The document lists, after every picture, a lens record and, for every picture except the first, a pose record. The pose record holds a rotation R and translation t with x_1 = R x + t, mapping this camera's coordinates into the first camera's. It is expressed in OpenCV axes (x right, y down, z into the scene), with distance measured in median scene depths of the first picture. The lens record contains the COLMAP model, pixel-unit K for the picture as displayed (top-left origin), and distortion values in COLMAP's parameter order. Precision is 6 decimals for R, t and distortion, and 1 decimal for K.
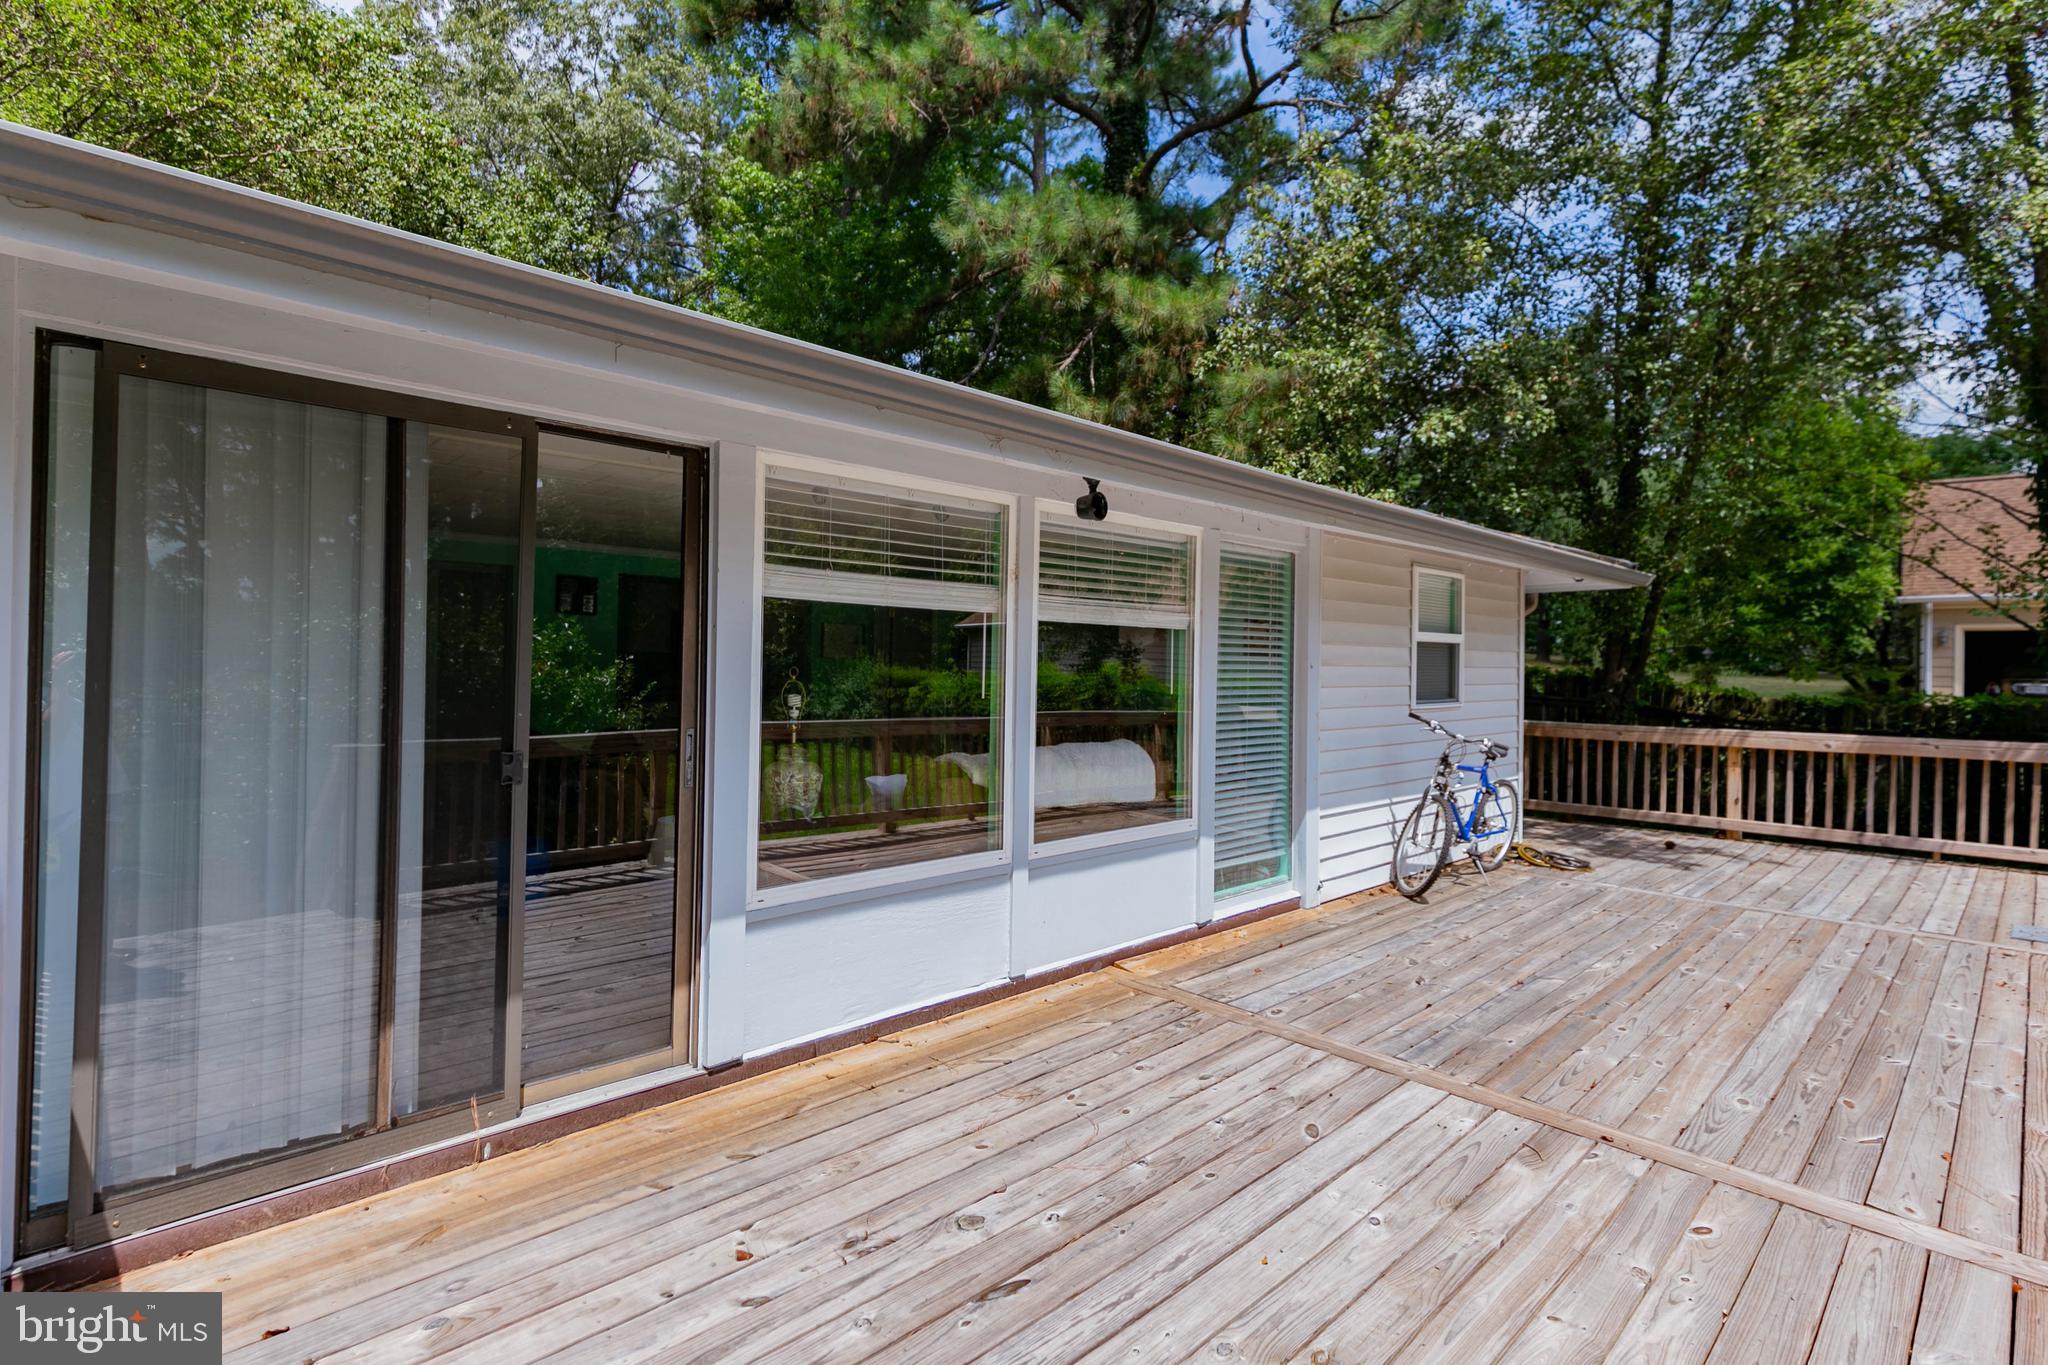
lens RADIAL K [[966.8, 0, 1016.2], [0, 966.8, 678.0], [0, 0, 1]] dist [0.002567, -0.001776]
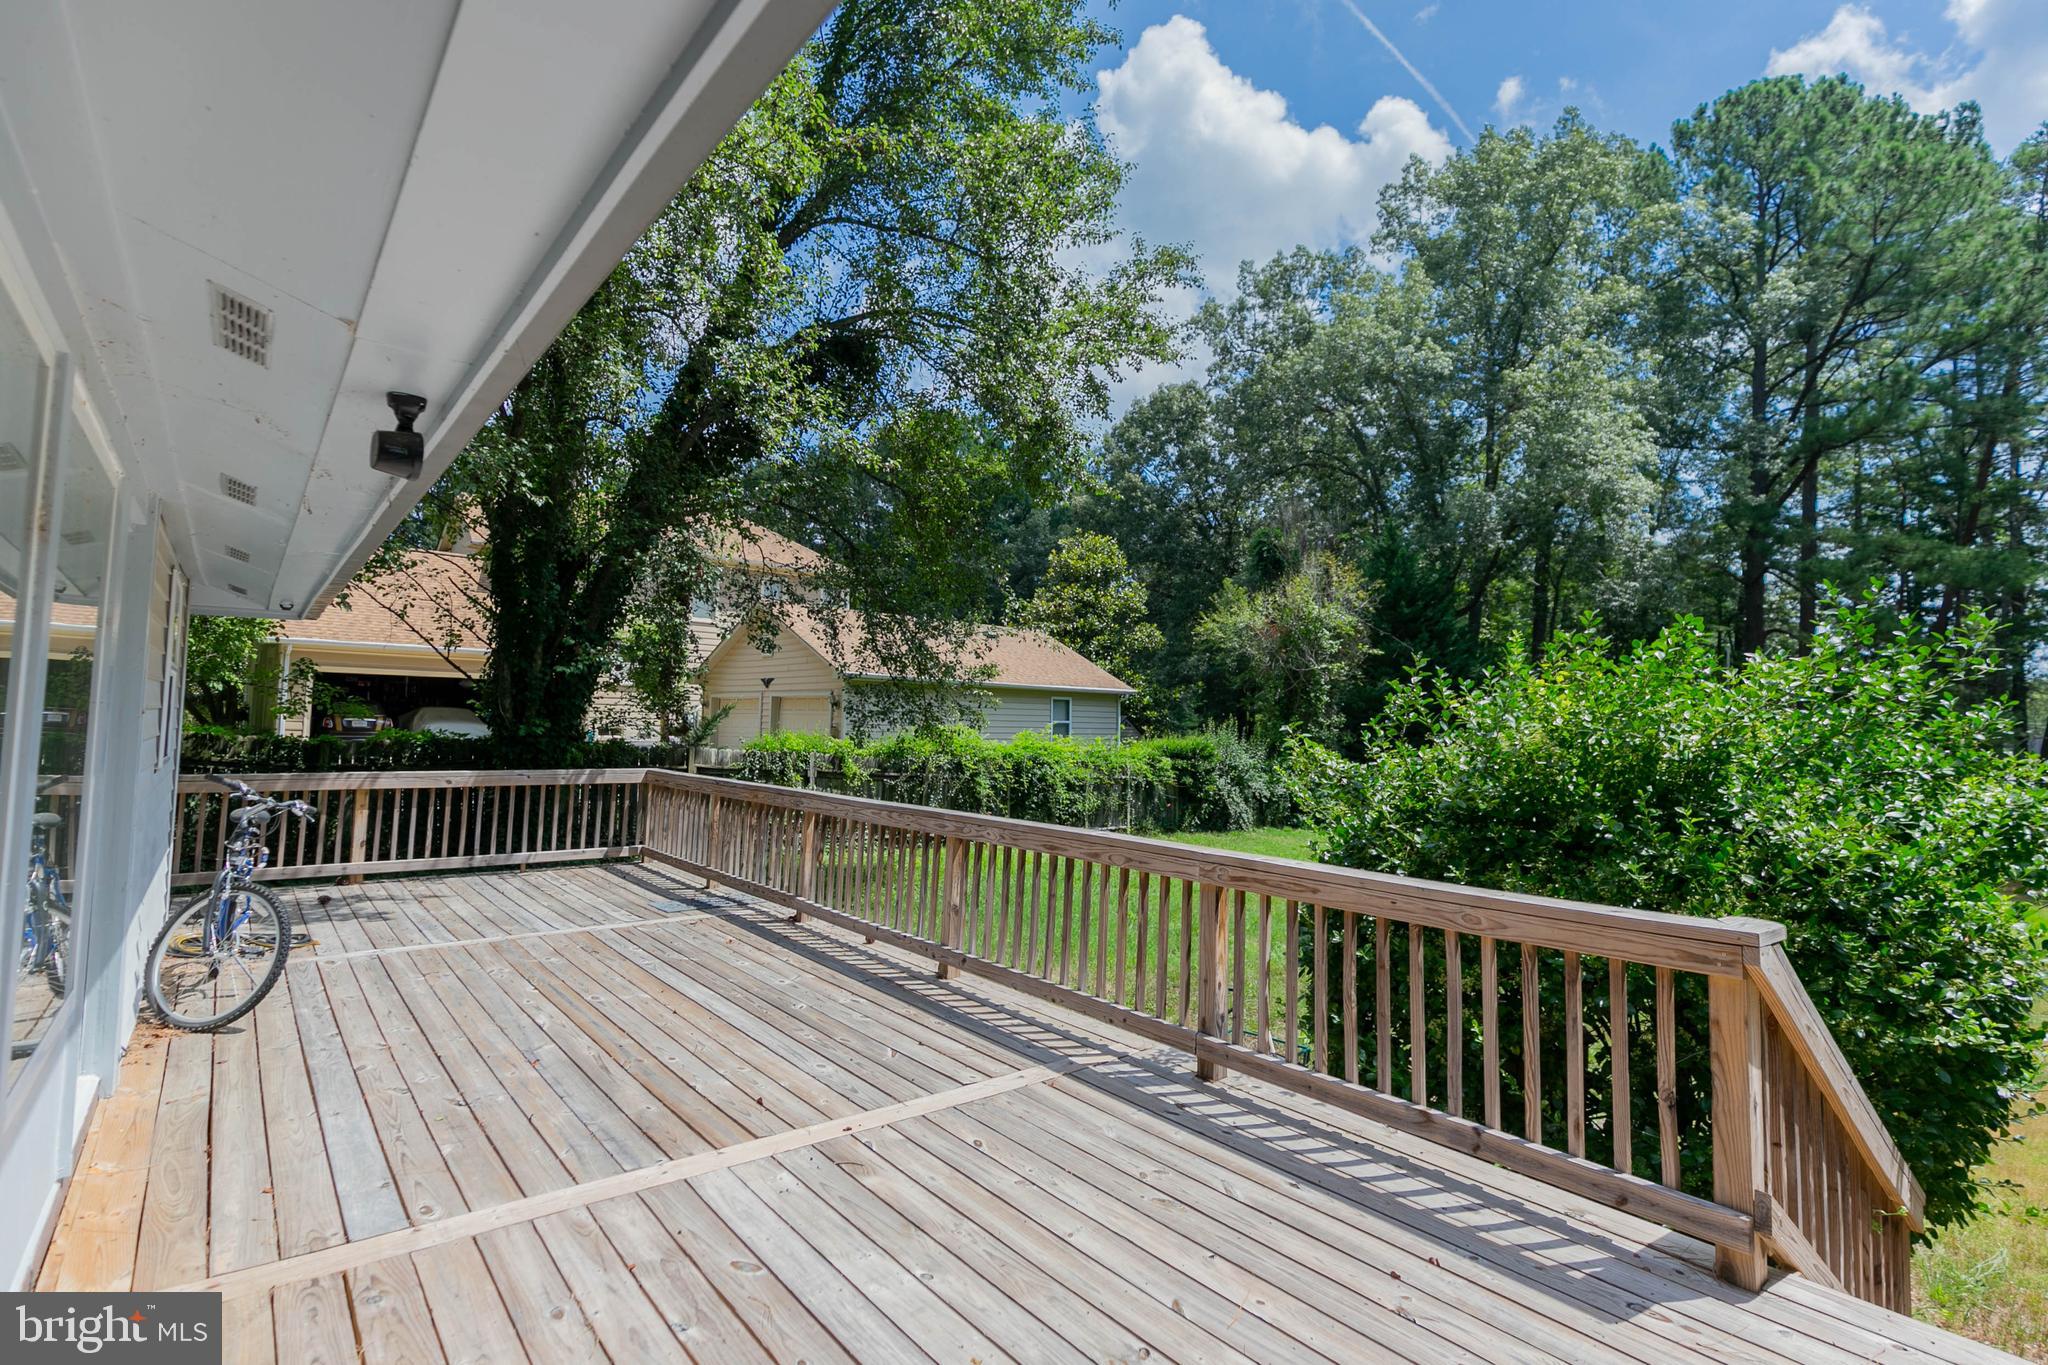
lens RADIAL K [[966.8, 0, 1027.0], [0, 966.8, 685.5], [0, 0, 1]] dist [0.002567, -0.001776]
pose [[0.091403, 0.030571, 0.995345, -0.232565], [-0.005178, 0.999530, -0.030224, -0.011306], [-0.995801, -0.002391, 0.091518, 0.284859]]
